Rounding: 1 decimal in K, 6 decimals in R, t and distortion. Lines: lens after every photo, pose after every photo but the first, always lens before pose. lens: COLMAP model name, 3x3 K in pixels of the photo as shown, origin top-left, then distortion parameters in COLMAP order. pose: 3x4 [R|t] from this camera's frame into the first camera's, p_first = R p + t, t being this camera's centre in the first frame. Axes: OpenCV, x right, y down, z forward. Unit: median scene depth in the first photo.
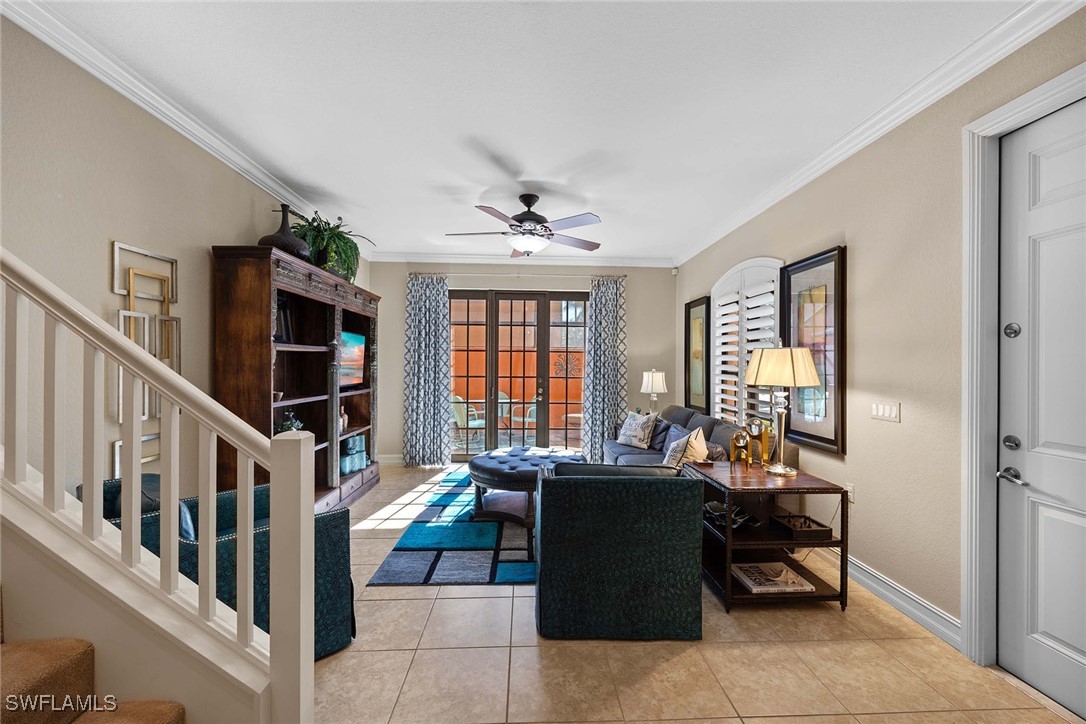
lens RADIAL K [[440.6, 0, 554.4], [0, 440.6, 363.6], [0, 0, 1]] dist [-0.000800, 0.000019]
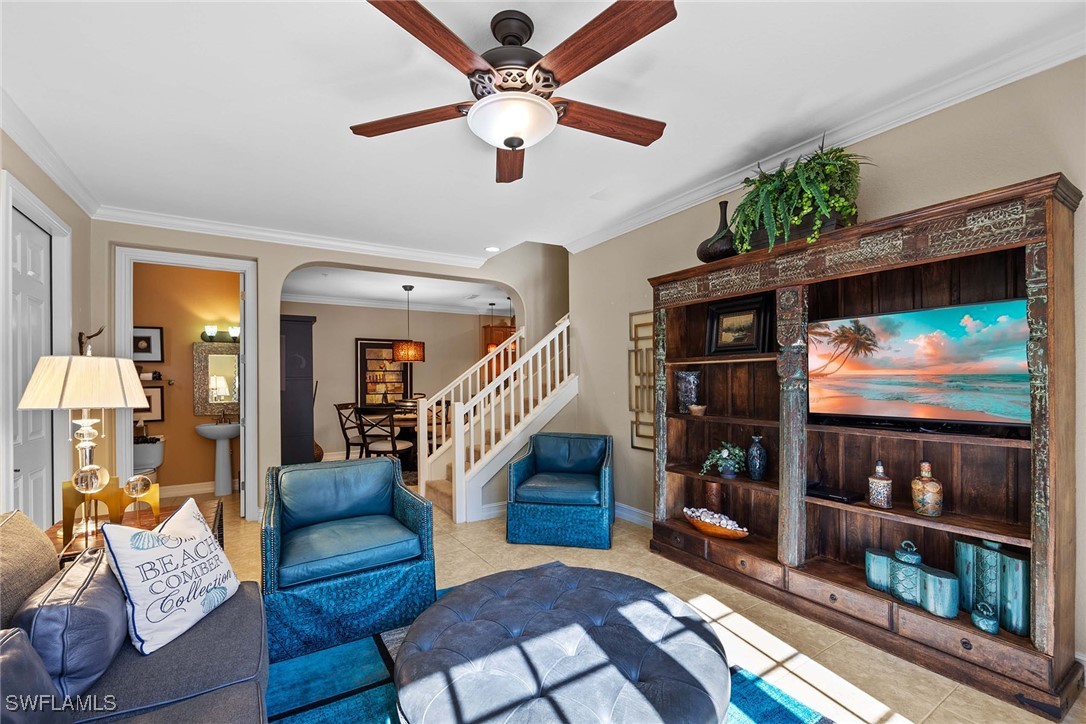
lens RADIAL K [[450.3, 0, 538.0], [0, 450.3, 378.8], [0, 0, 1]] dist [-0.008512, -0.000065]
pose [[-0.875102, 0.000787, -0.483938, 0.123529], [0.004198, 0.999973, -0.005966, 0.005737], [0.483921, -0.007253, -0.875082, 1.178323]]
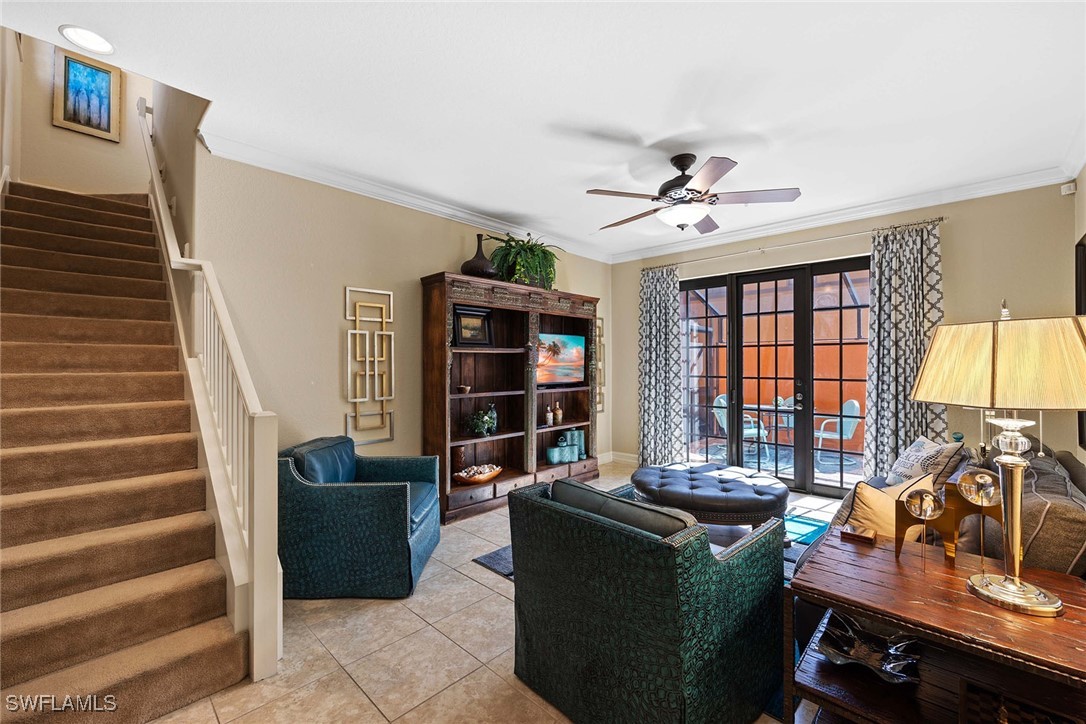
lens RADIAL K [[452.1, 0, 543.6], [0, 452.1, 358.9], [0, 0, 1]] dist [-0.003338, -0.000076]
pose [[0.678670, -0.013805, -0.734314, 0.315200], [0.007646, 0.999902, -0.011732, 0.002762], [0.734404, 0.002347, 0.678709, 0.199031]]
